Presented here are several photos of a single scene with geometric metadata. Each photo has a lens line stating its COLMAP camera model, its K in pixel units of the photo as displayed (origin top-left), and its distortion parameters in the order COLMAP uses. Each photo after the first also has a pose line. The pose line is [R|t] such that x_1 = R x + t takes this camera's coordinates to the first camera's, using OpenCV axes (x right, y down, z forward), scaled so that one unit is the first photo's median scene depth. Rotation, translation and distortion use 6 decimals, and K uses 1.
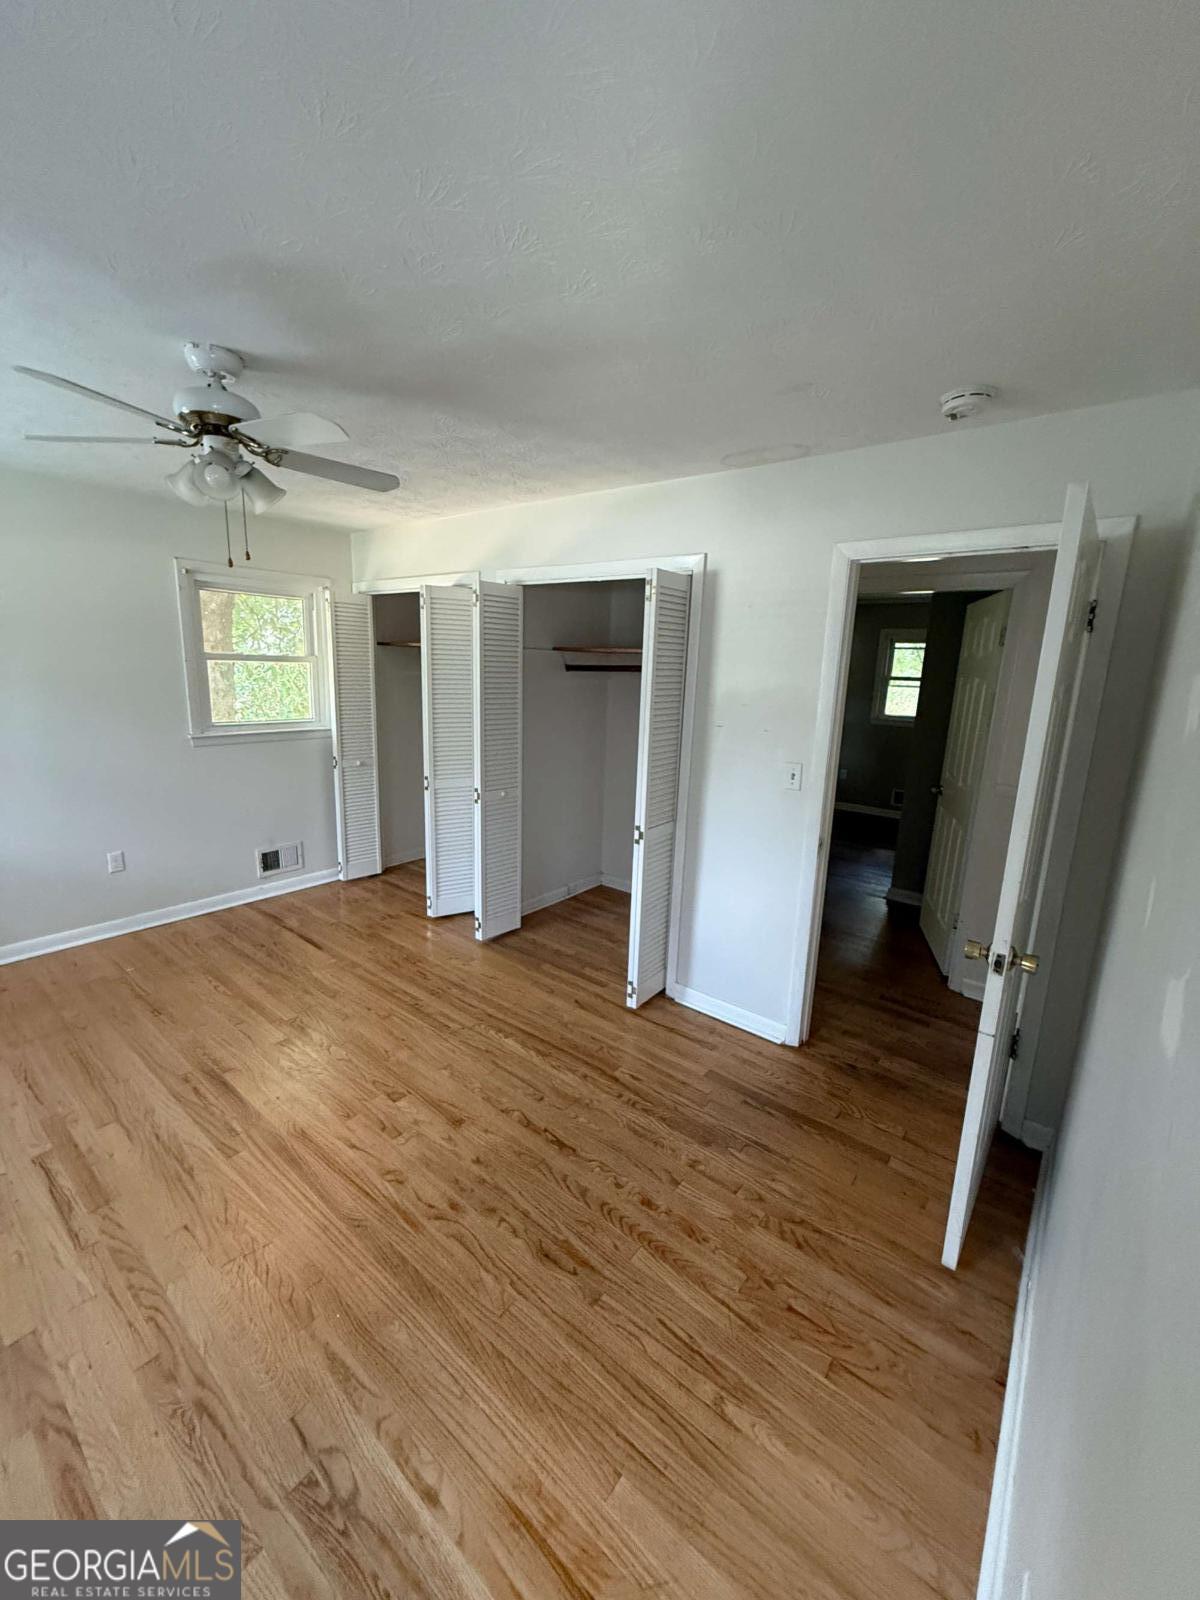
lens RADIAL K [[636.6, 0, 598.8], [0, 636.6, 796.2], [0, 0, 1]] dist [0.000278, 0.000098]
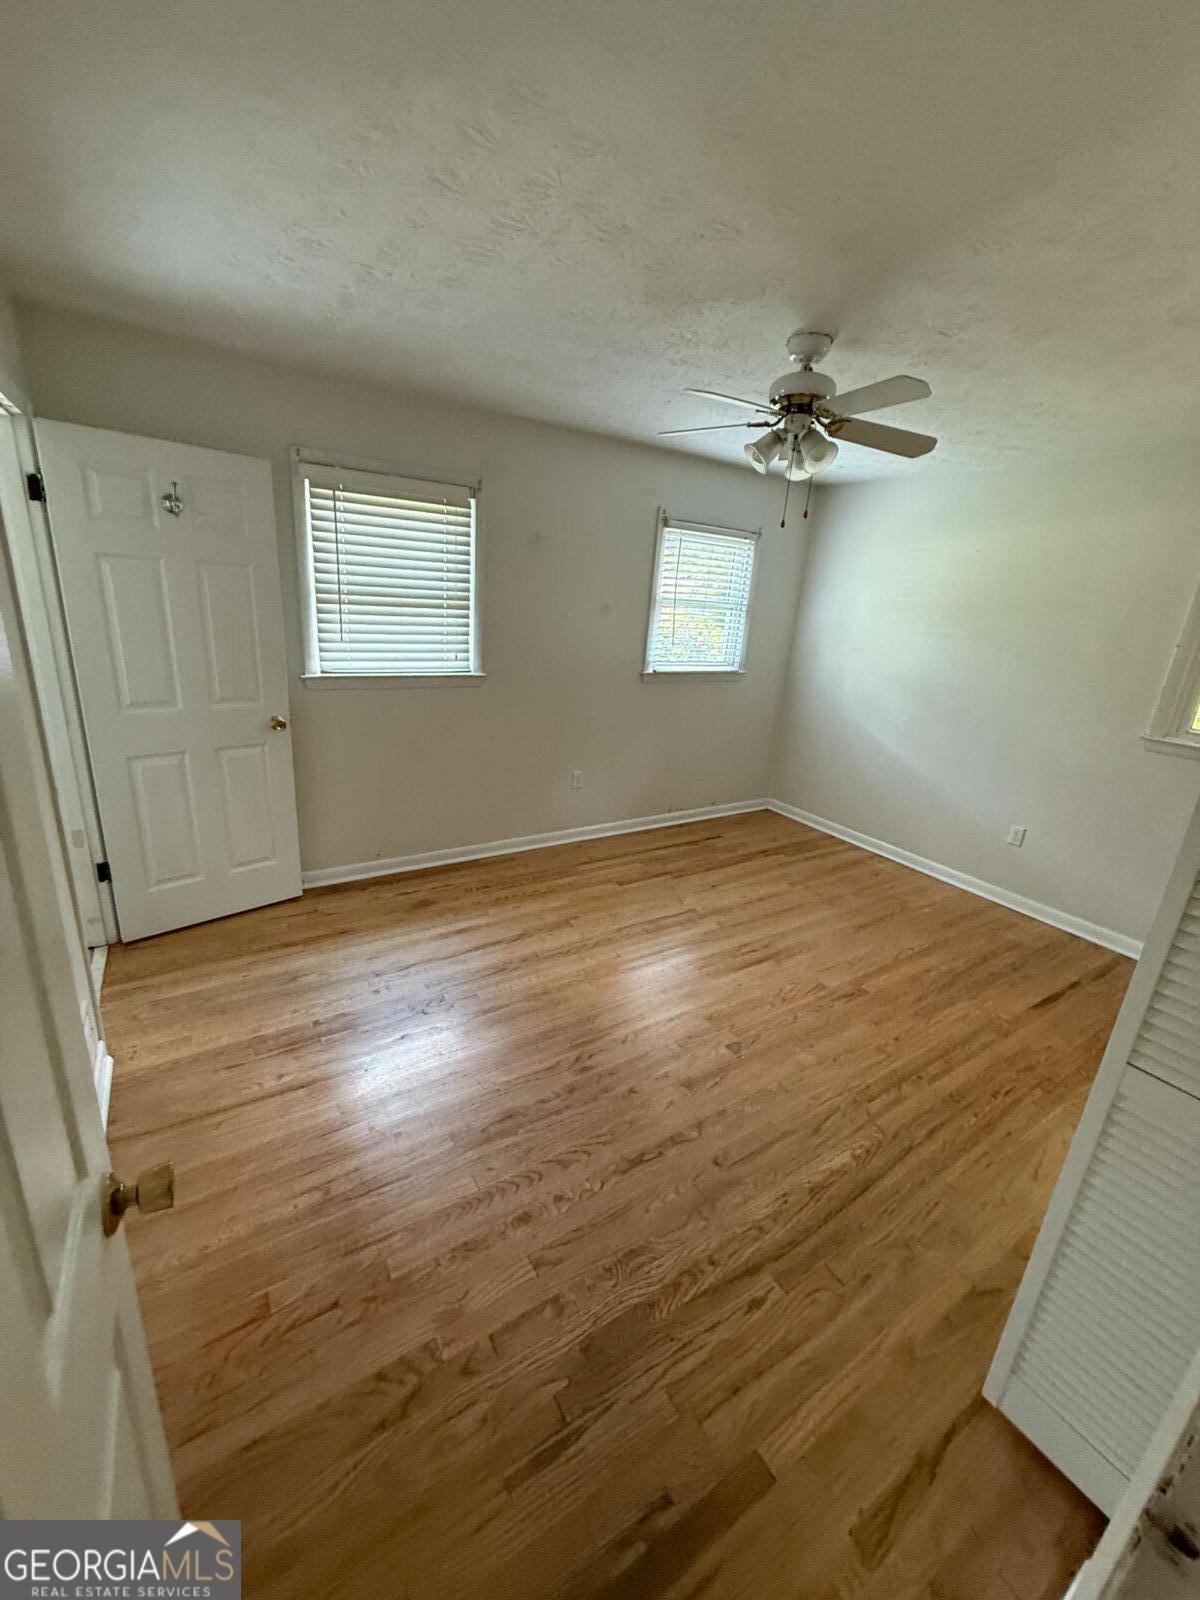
lens RADIAL K [[636.6, 0, 597.5], [0, 636.6, 797.2], [0, 0, 1]] dist [0.000278, 0.000098]
pose [[-0.316998, 0.230543, -0.919979, 0.626429], [-0.270459, 0.907756, 0.320672, -0.161273], [0.909046, 0.350469, -0.225405, 0.961994]]
